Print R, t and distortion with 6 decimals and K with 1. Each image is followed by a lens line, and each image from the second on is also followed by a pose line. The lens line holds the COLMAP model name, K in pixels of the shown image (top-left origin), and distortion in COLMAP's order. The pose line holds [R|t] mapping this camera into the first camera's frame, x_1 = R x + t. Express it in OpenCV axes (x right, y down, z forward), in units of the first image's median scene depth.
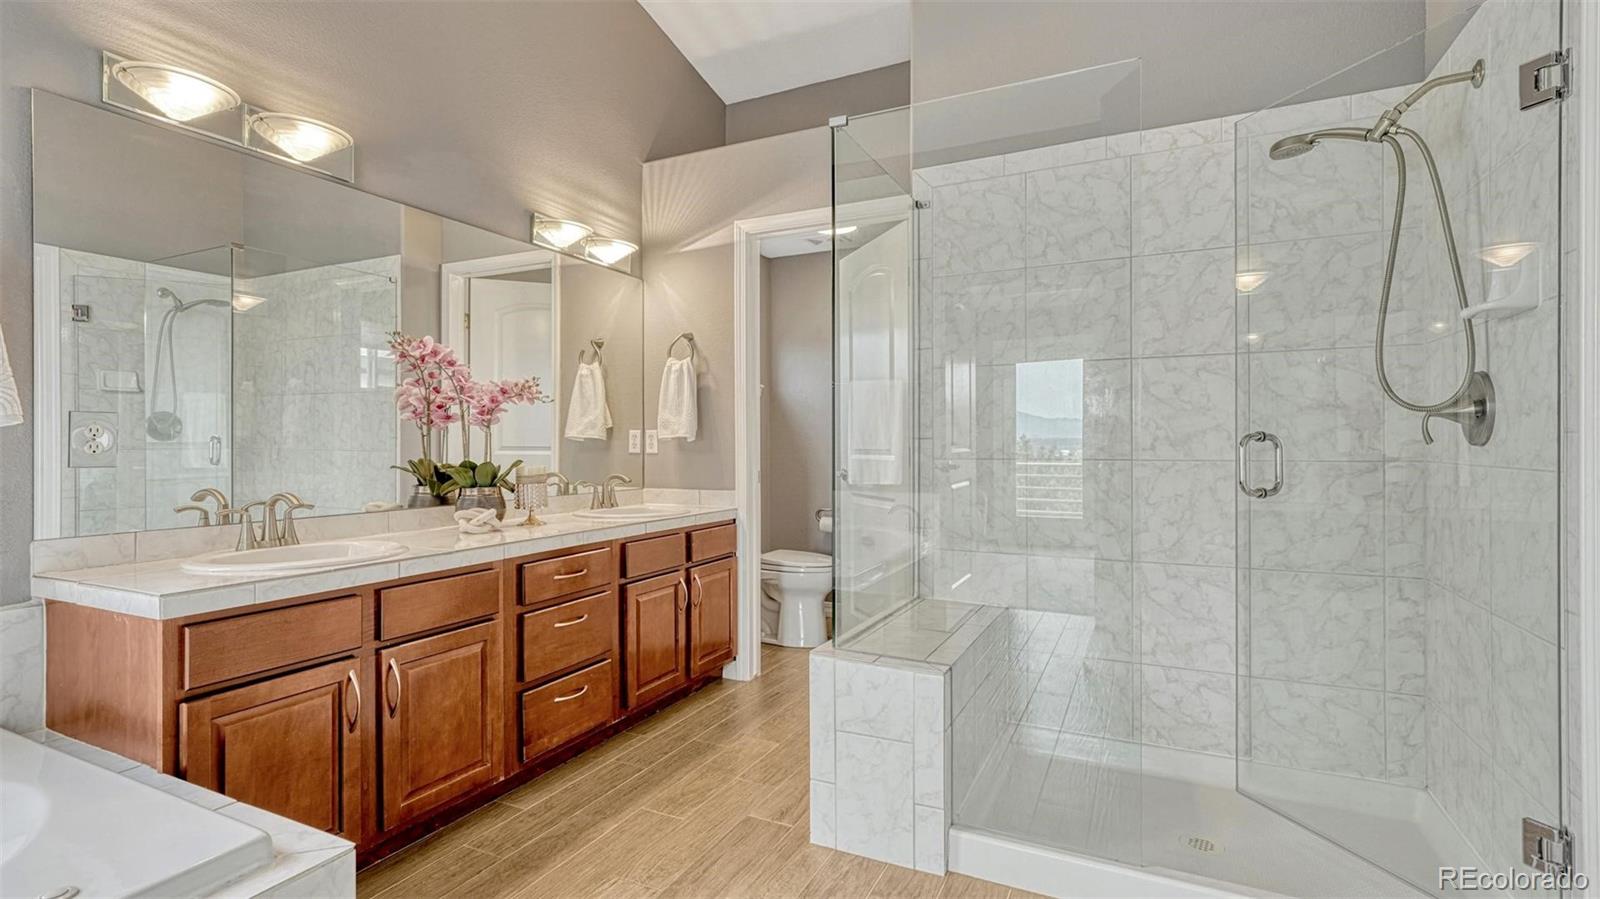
lens RADIAL K [[745.1, 0, 785.3], [0, 745.1, 450.9], [0, 0, 1]] dist [-0.000916, -0.000376]
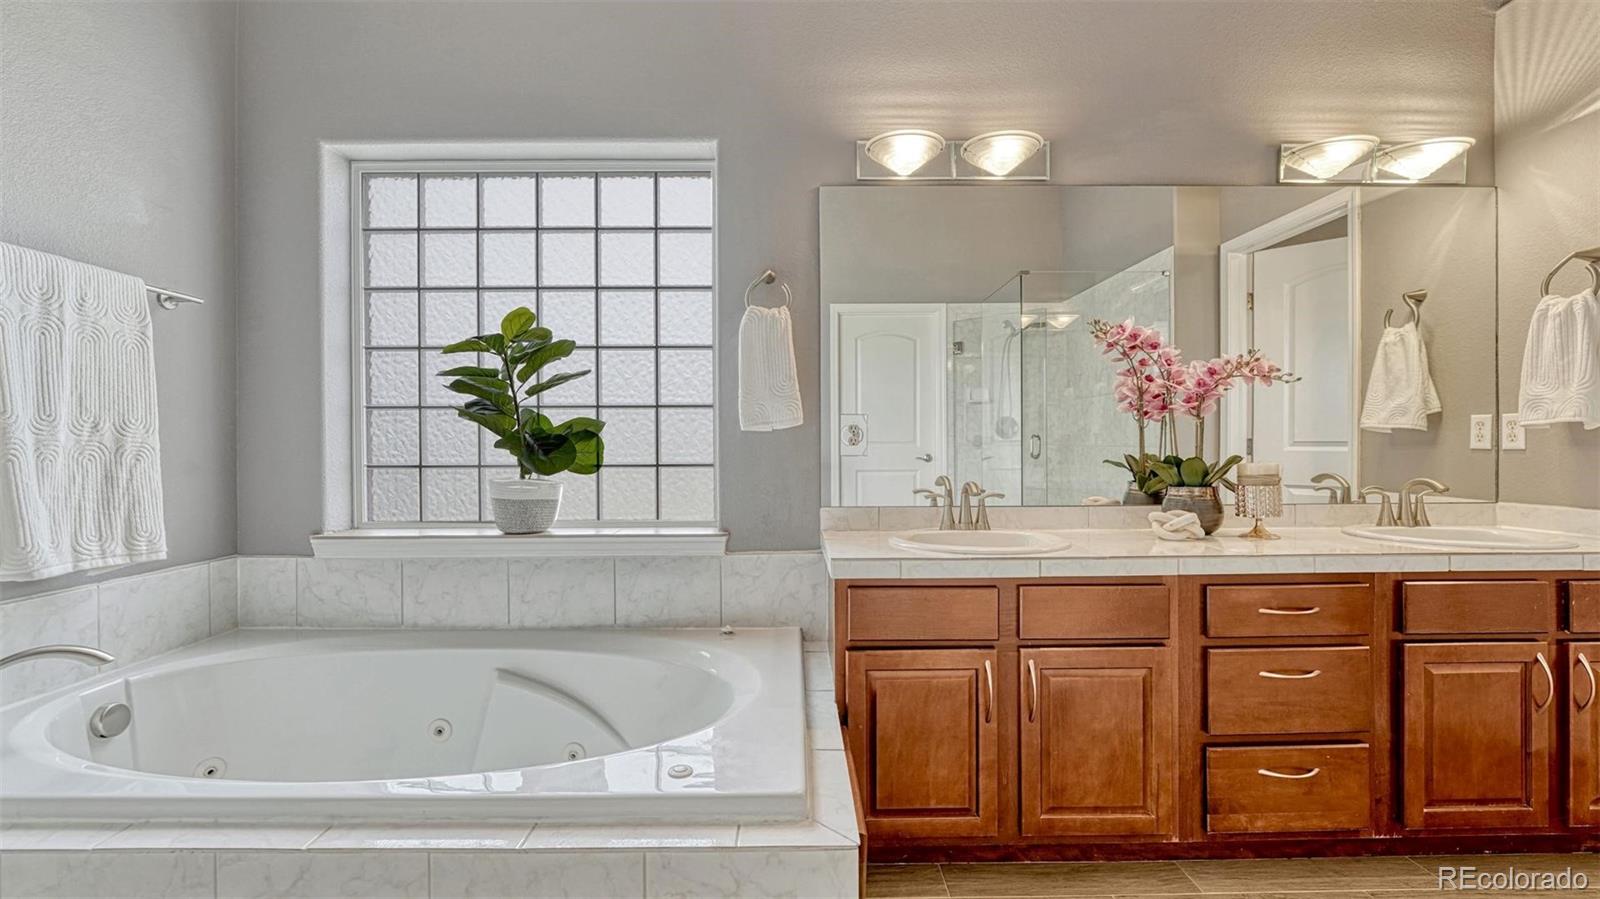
lens RADIAL K [[681.6, 0, 799.3], [0, 681.6, 452.7], [0, 0, 1]] dist [-0.013116, 0.002232]
pose [[0.459675, 0.006979, -0.888060, 0.074180], [-0.003237, 0.999976, 0.006183, 0.006153], [0.888082, 0.000033, 0.459686, 0.232799]]
